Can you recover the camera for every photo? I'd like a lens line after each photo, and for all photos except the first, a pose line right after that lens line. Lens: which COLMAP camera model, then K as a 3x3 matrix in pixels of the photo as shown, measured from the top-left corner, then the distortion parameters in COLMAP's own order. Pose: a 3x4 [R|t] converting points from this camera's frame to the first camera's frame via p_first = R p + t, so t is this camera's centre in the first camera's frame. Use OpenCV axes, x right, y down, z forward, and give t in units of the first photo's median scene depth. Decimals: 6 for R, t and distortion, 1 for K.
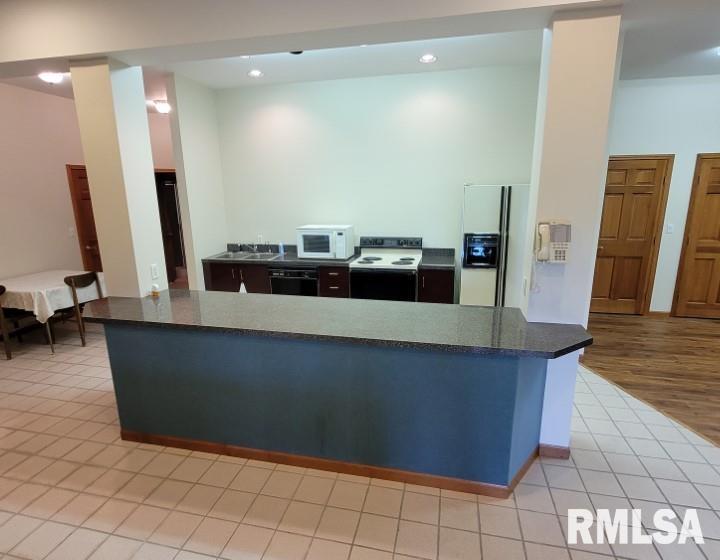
lens RADIAL K [[389.5, 0, 359.9], [0, 389.5, 278.8], [0, 0, 1]] dist [-0.007252, 0.002145]
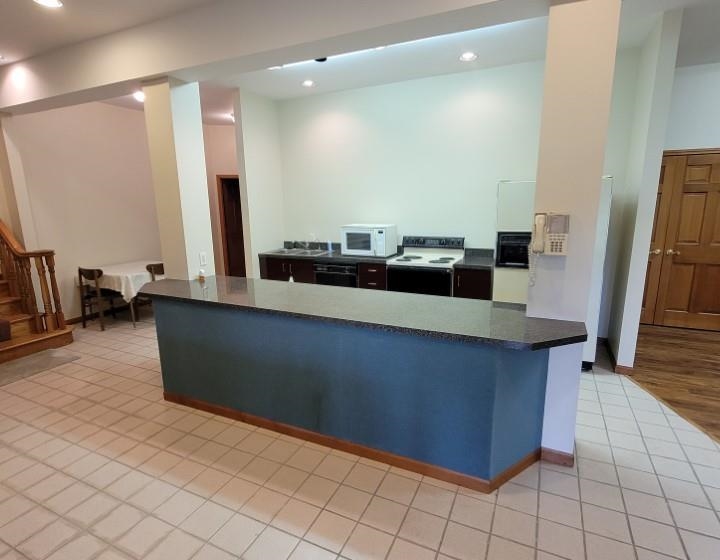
lens RADIAL K [[389.5, 0, 363.4], [0, 389.5, 279.9], [0, 0, 1]] dist [-0.007252, 0.002145]
pose [[0.977023, 0.039446, -0.209450, 0.174044], [-0.043019, 0.998996, -0.012531, 0.036539], [0.208745, 0.021254, 0.977739, -0.023975]]
